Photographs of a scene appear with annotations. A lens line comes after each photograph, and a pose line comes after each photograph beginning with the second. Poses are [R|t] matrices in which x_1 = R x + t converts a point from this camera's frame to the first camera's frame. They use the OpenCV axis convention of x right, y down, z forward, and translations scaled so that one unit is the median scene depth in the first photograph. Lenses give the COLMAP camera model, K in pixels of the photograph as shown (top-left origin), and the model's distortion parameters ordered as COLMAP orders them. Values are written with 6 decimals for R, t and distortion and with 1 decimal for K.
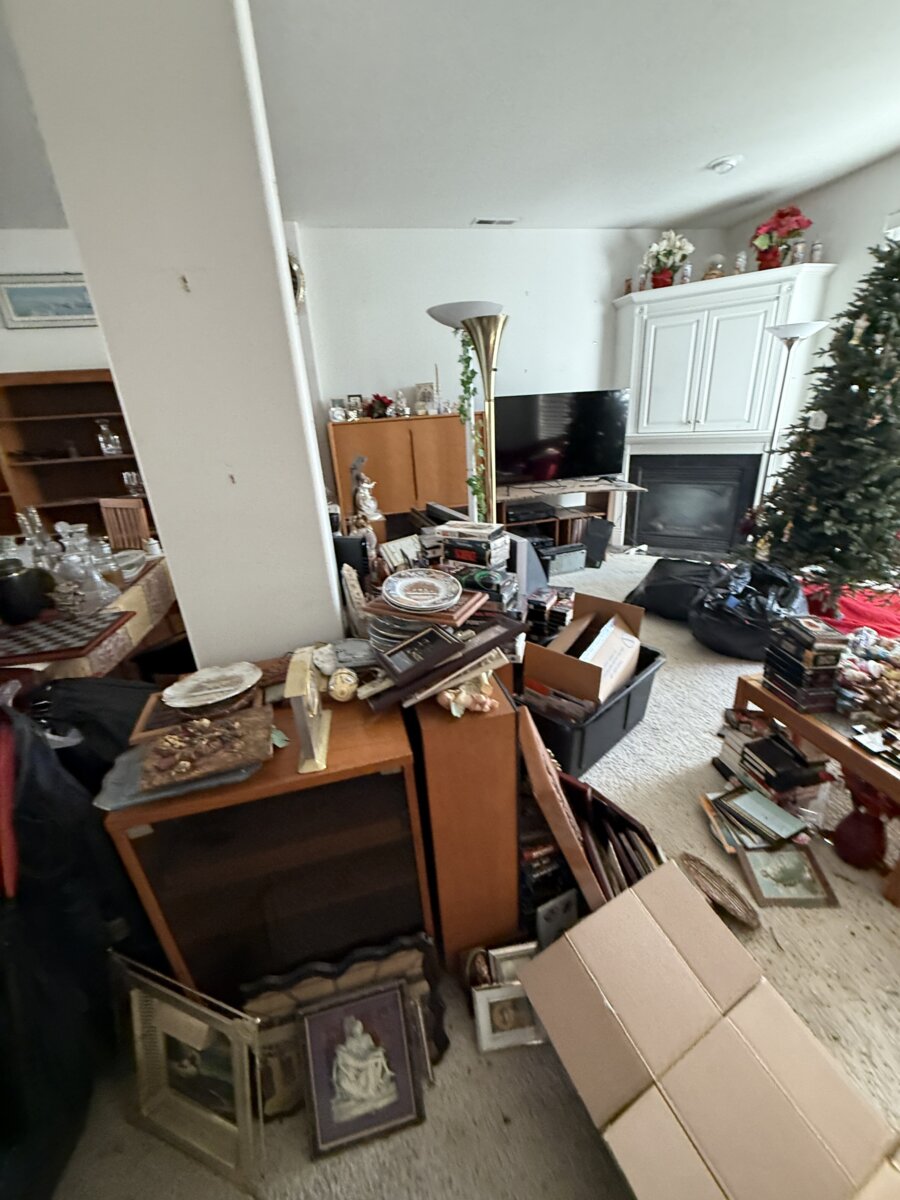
lens RADIAL K [[478.5, 0, 453.6], [0, 478.5, 597.3], [0, 0, 1]] dist [0.001252, -0.001772]
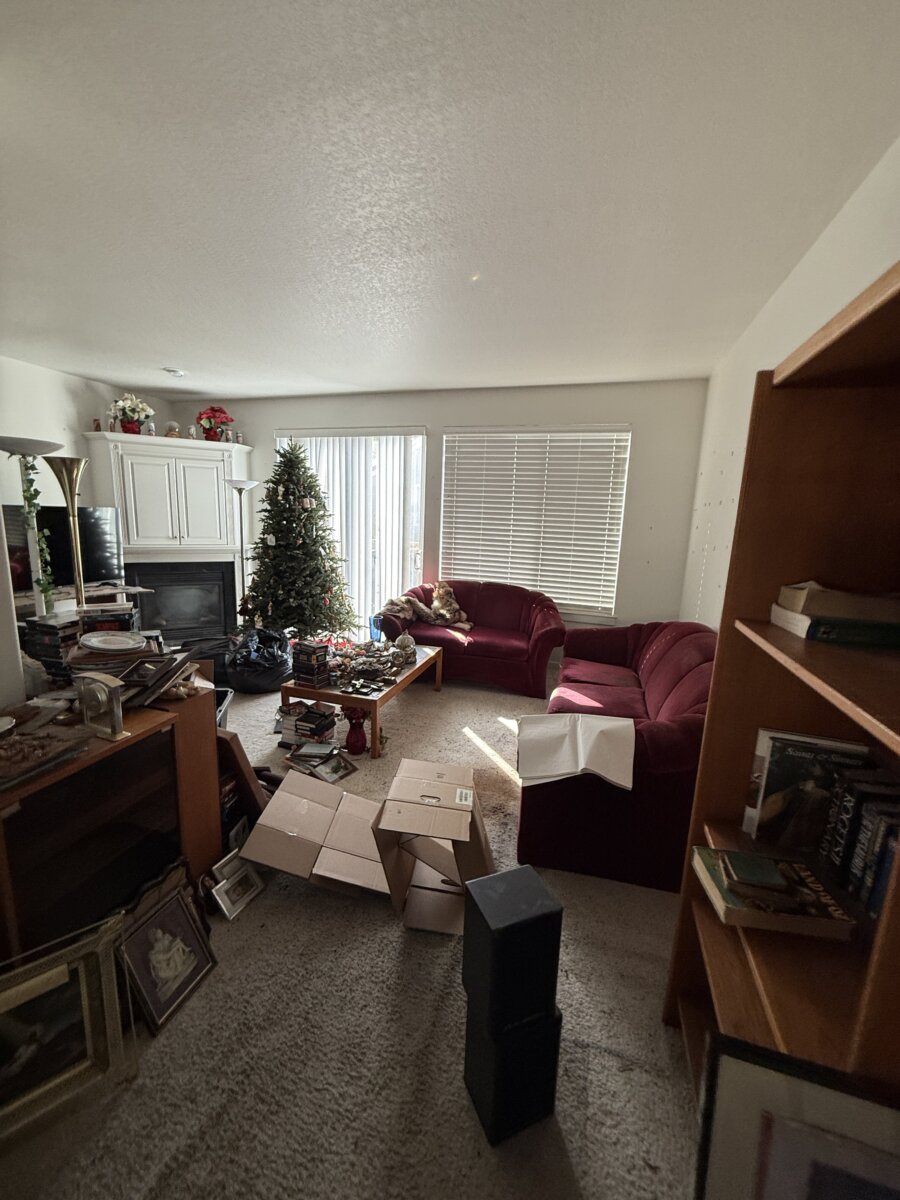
lens RADIAL K [[478.5, 0, 451.9], [0, 478.5, 601.6], [0, 0, 1]] dist [0.001252, -0.001772]
pose [[0.497760, -0.075720, 0.864003, -0.357494], [0.262440, 0.962631, -0.066830, 0.103744], [-0.826656, 0.260015, 0.499031, -0.270344]]
